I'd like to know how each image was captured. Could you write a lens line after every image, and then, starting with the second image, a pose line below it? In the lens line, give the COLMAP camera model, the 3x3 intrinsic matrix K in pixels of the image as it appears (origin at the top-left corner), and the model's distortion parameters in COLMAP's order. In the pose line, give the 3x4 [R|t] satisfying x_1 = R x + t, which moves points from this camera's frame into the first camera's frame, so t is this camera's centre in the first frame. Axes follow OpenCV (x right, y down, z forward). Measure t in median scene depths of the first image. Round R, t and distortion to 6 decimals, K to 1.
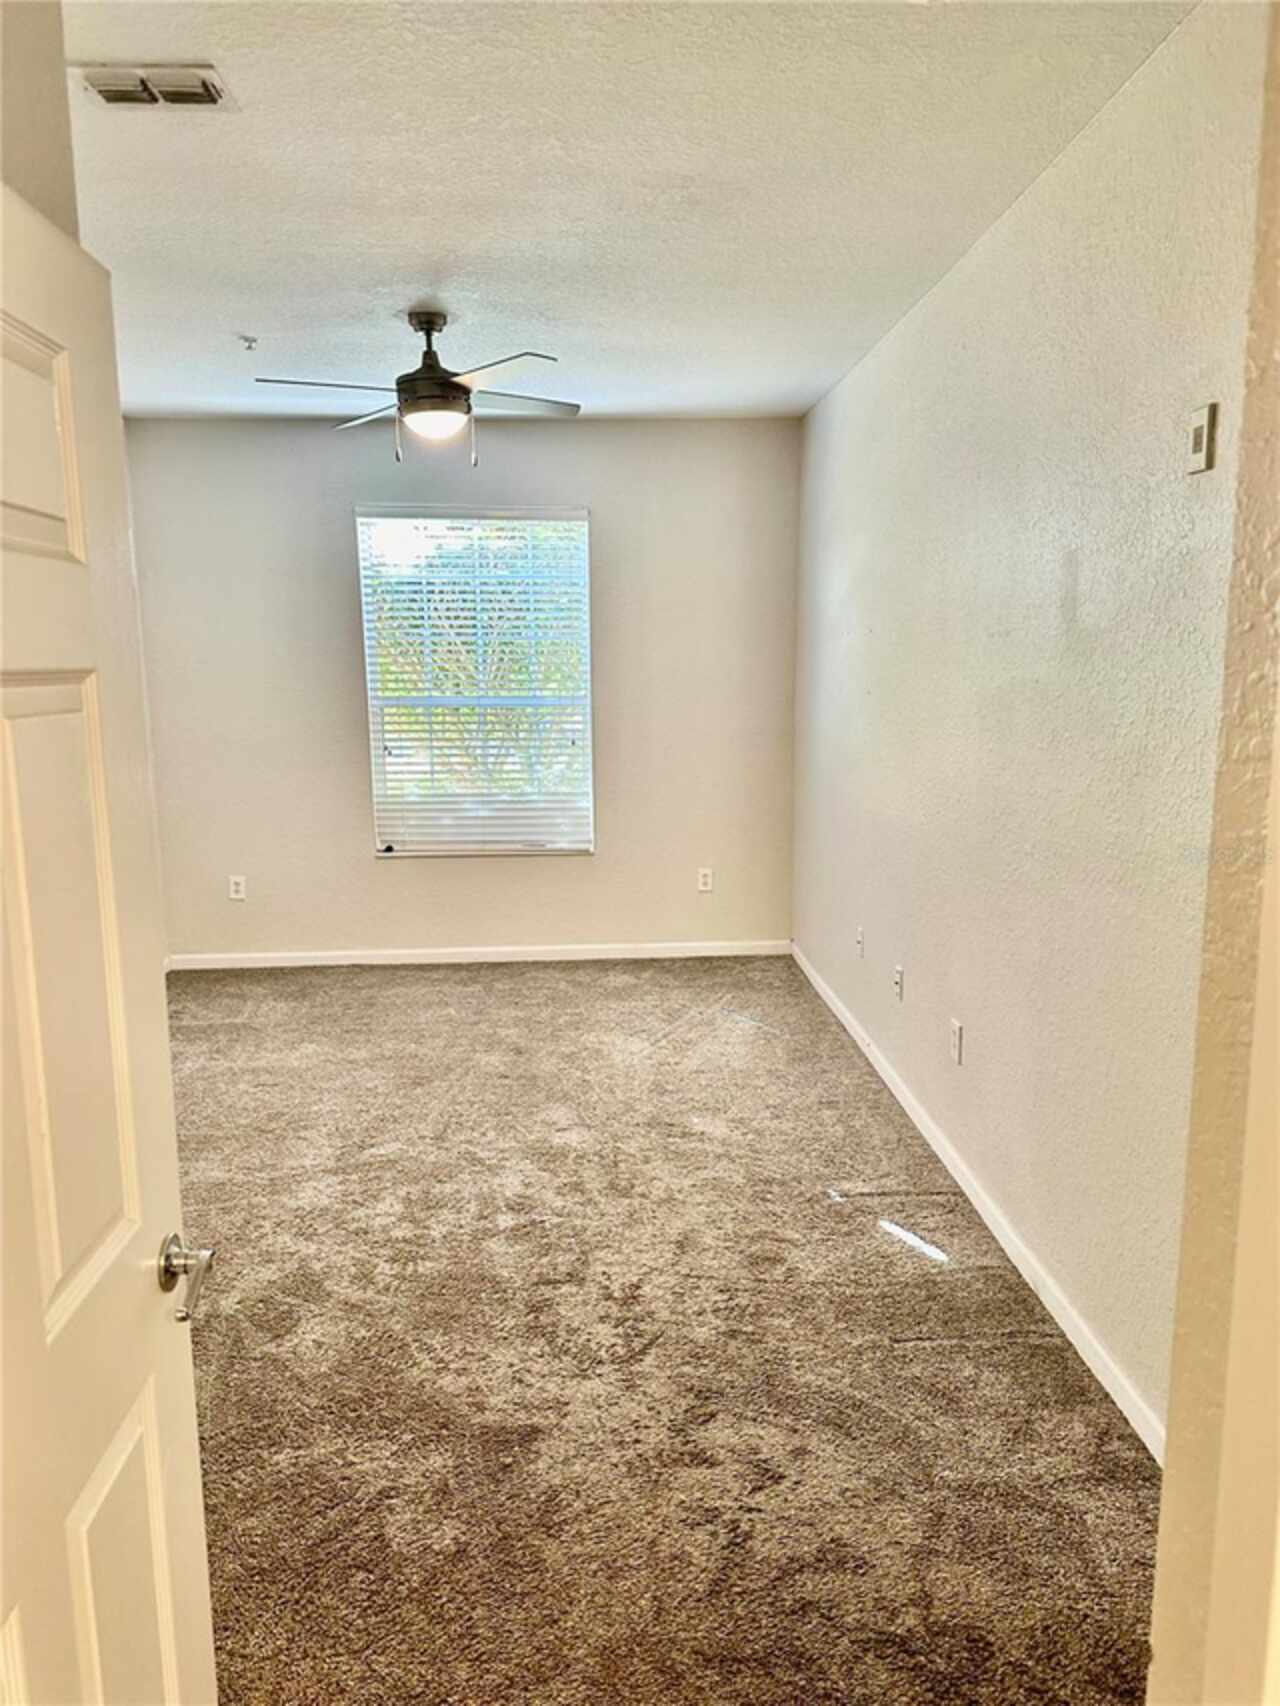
lens RADIAL K [[1227.5, 0, 640.7], [0, 1227.5, 855.6], [0, 0, 1]] dist [0.023967, -0.024858]
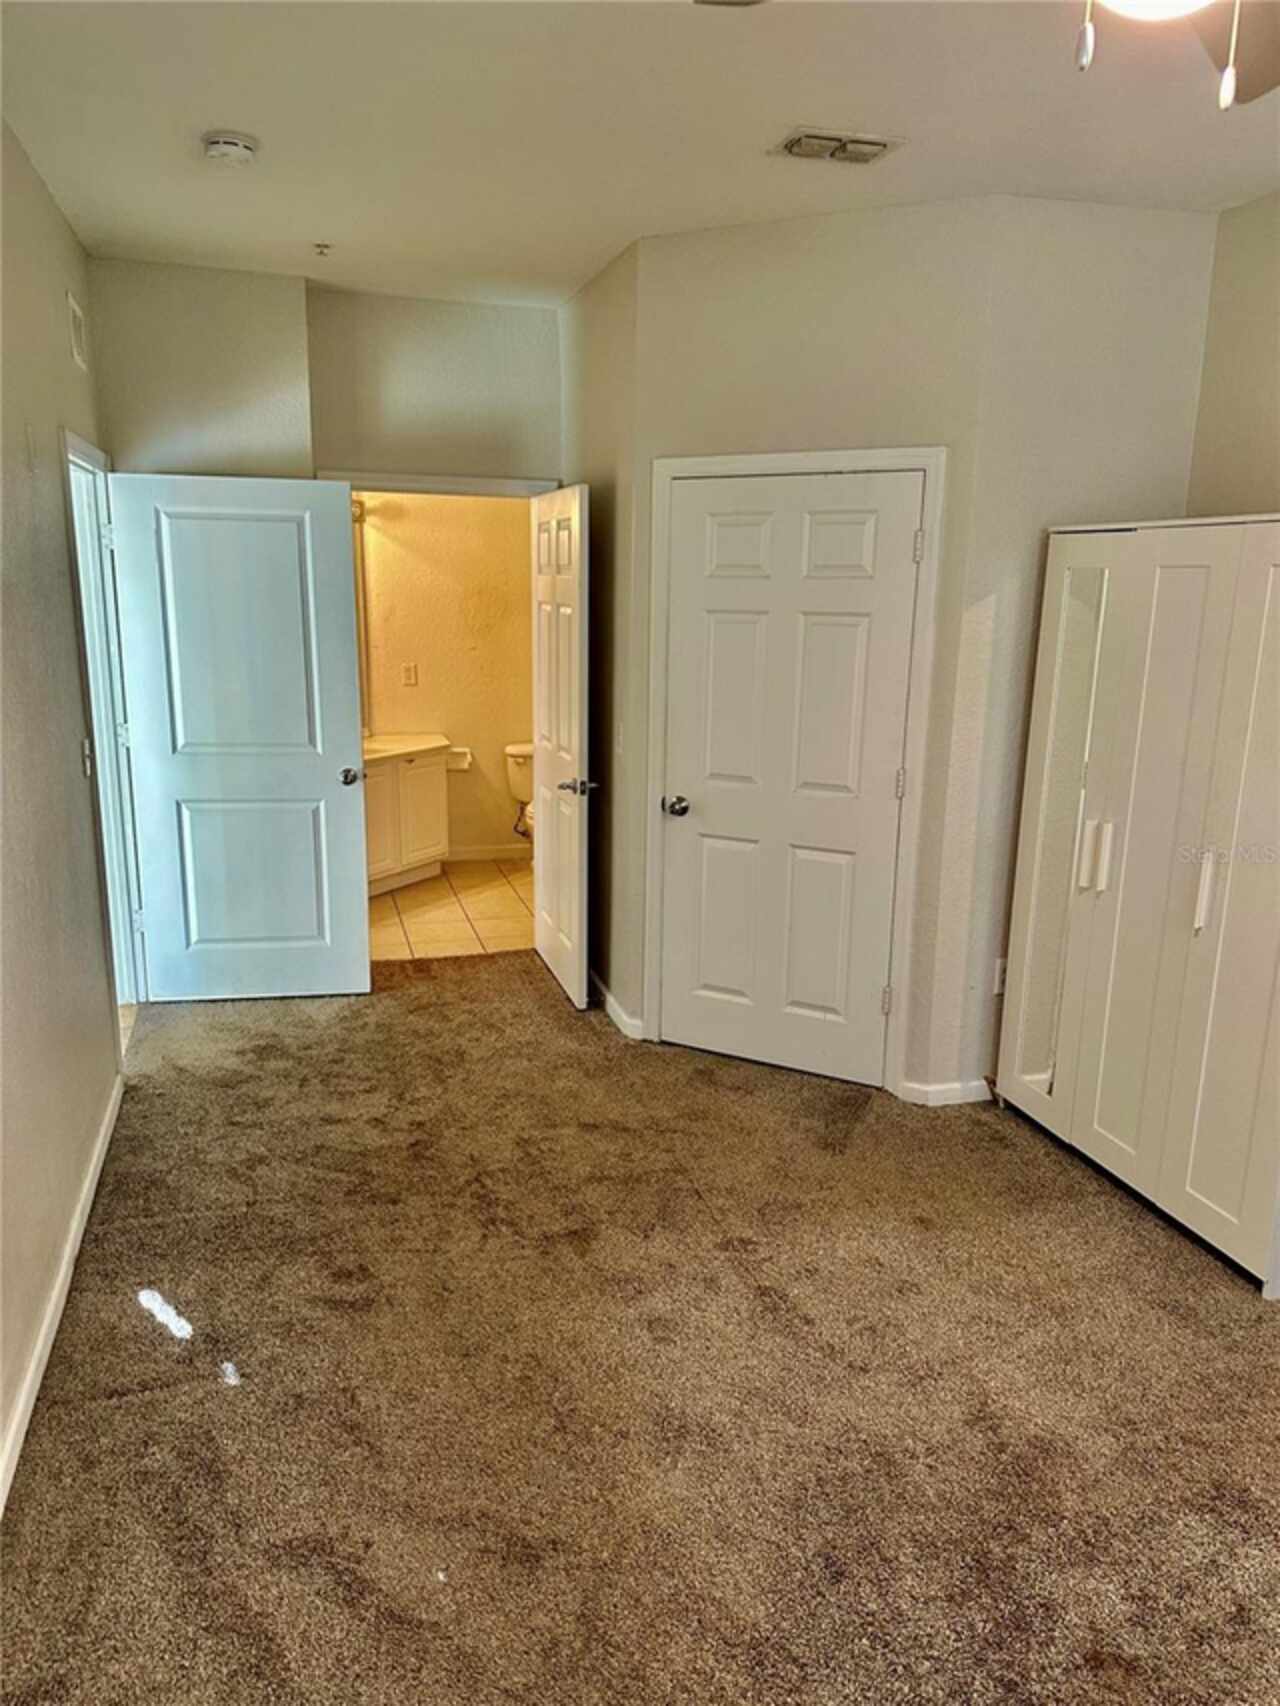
lens RADIAL K [[1227.5, 0, 640.4], [0, 1227.5, 855.3], [0, 0, 1]] dist [0.023967, -0.024858]
pose [[-0.974083, 0.043055, -0.222057, 0.084583], [-0.045412, 0.924504, 0.378457, -0.331709], [0.221587, 0.378733, -0.898588, 1.830279]]
